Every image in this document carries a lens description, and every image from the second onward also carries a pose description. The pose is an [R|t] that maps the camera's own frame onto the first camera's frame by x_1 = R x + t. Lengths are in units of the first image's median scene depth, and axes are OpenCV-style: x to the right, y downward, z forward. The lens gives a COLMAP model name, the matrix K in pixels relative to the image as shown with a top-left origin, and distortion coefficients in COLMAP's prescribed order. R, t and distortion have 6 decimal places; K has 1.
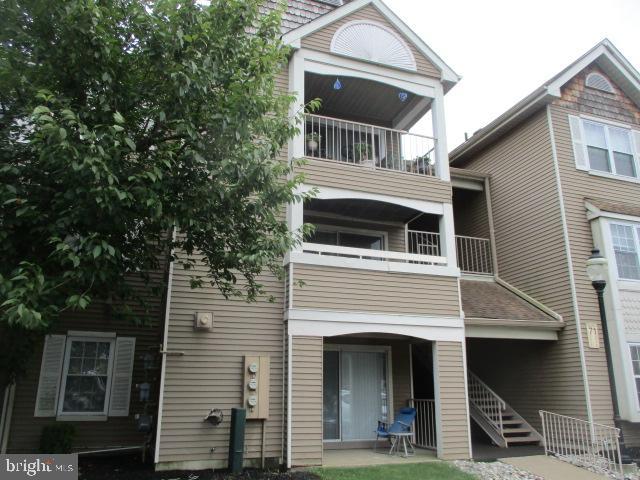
lens RADIAL K [[532.5, 0, 321.0], [0, 532.5, 236.9], [0, 0, 1]] dist [-0.034039, 0.015054]
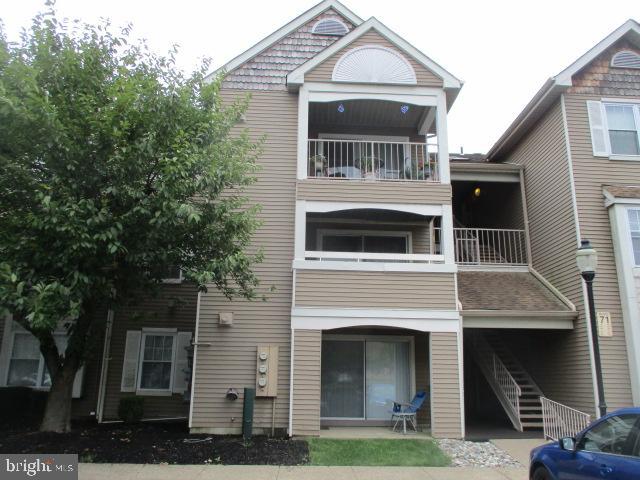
lens RADIAL K [[532.5, 0, 321.0], [0, 532.5, 236.9], [0, 0, 1]] dist [-0.034039, 0.015054]
pose [[0.953017, -0.063980, -0.296082, 0.331232], [0.071003, 0.997391, 0.013017, -0.031877], [0.294477, -0.033429, 0.955074, -0.117266]]
